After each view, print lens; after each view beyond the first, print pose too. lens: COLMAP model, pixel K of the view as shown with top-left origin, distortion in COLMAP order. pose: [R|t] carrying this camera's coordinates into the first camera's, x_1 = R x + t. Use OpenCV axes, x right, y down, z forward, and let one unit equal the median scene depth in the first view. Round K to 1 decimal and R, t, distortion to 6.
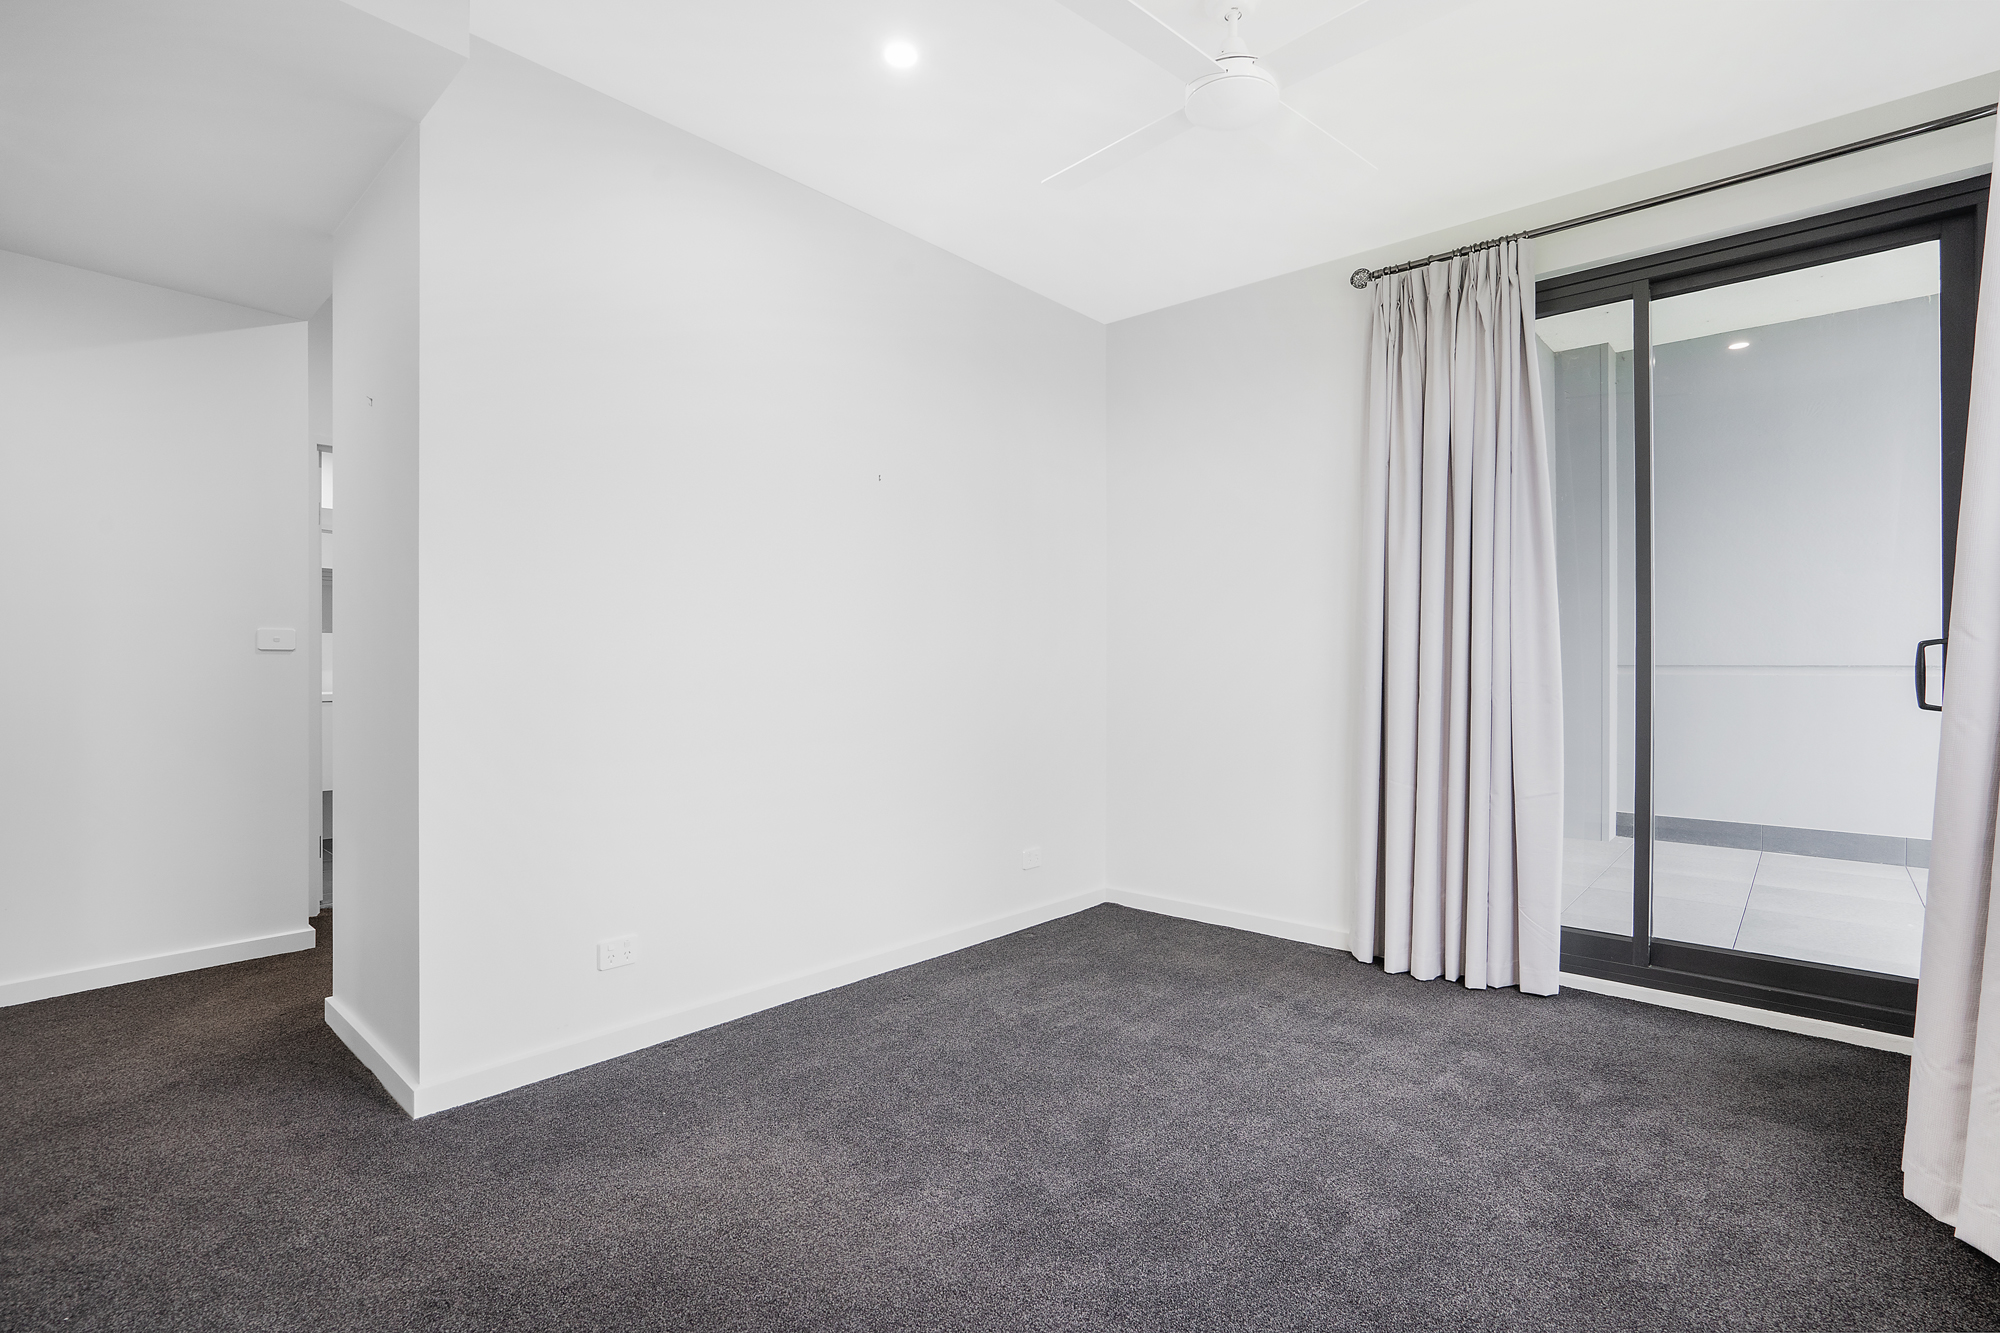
lens RADIAL K [[940.2, 0, 999.5], [0, 940.2, 652.1], [0, 0, 1]] dist [-0.055678, 0.021504]
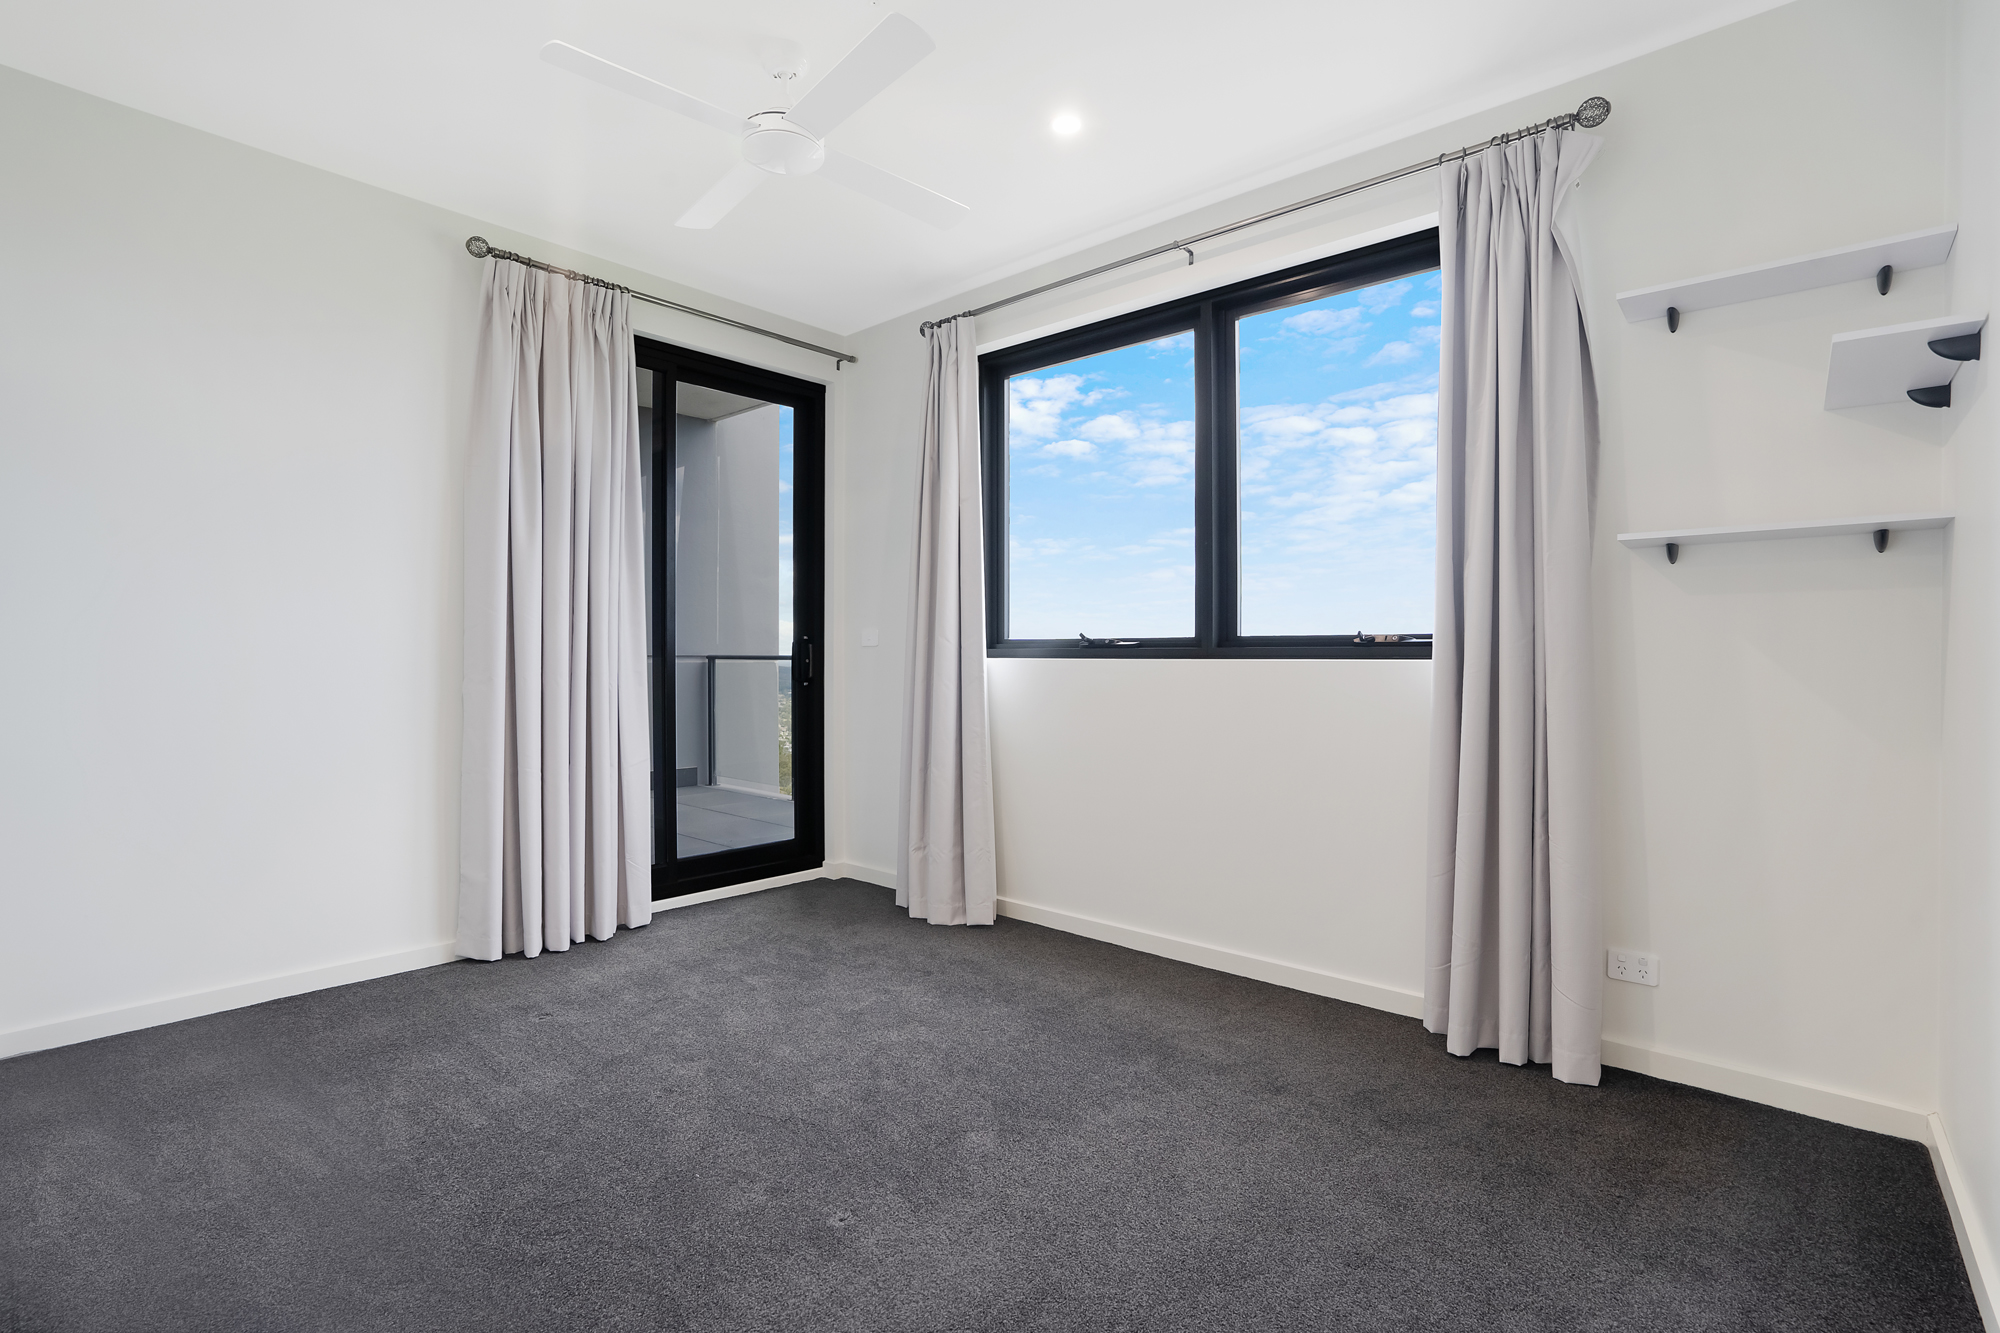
lens RADIAL K [[940.2, 0, 999.5], [0, 940.2, 652.1], [0, 0, 1]] dist [-0.055678, 0.021504]
pose [[-0.003609, 0.000276, 0.999993, -0.660755], [-0.016287, 0.999867, -0.000335, 0.003398], [-0.999861, -0.016288, -0.003604, 0.551319]]
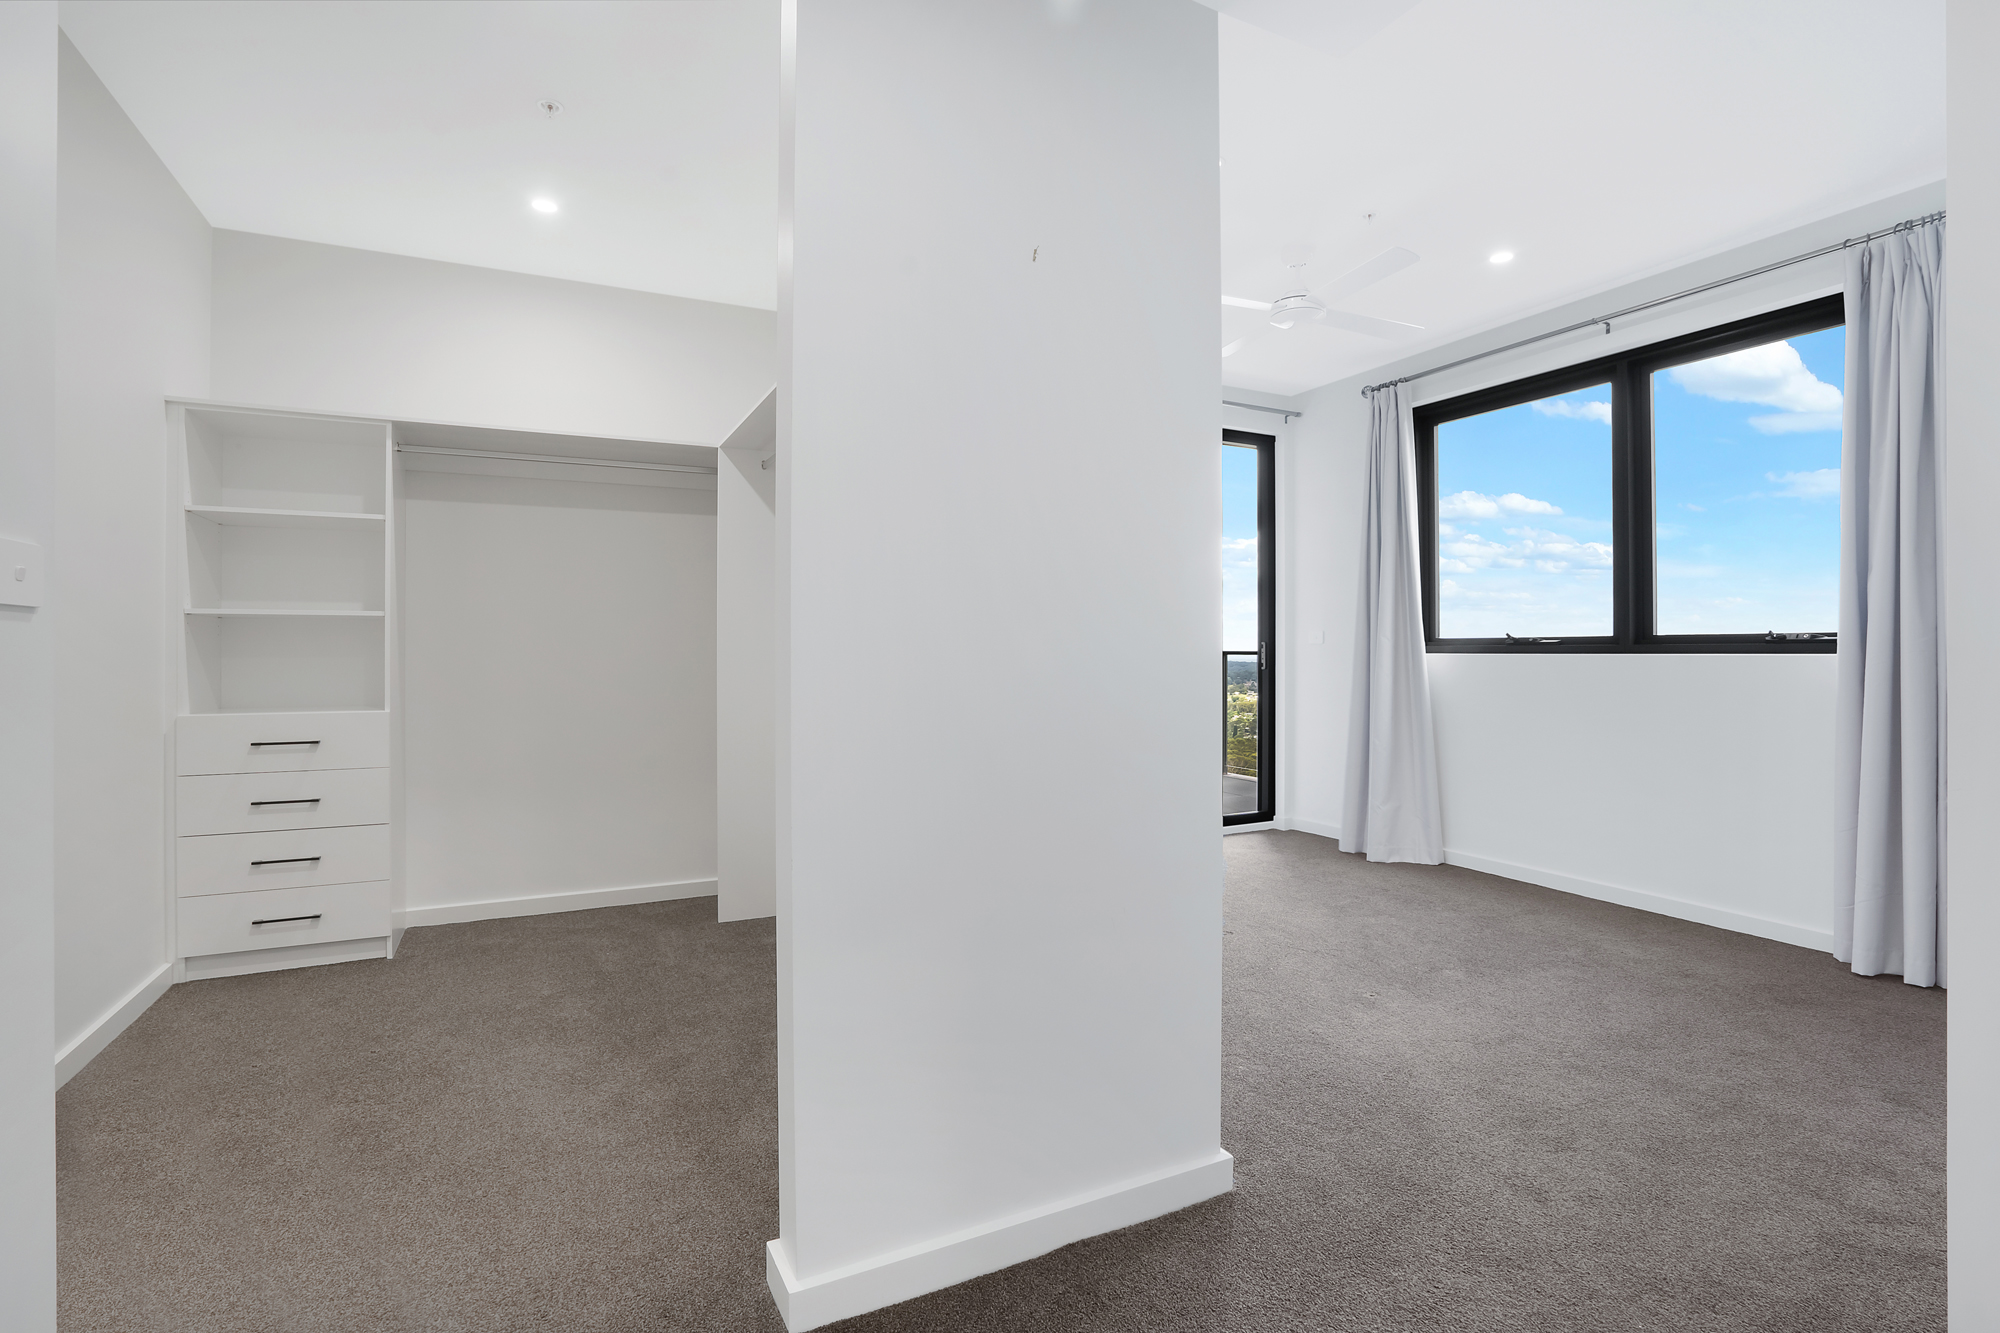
lens RADIAL K [[940.2, 0, 999.5], [0, 940.2, 652.1], [0, 0, 1]] dist [-0.055678, 0.021504]
pose [[0.366911, -0.005300, 0.930241, -1.114219], [-0.009129, 0.999915, 0.009298, 0.000566], [-0.930211, -0.011904, 0.366831, 0.653572]]
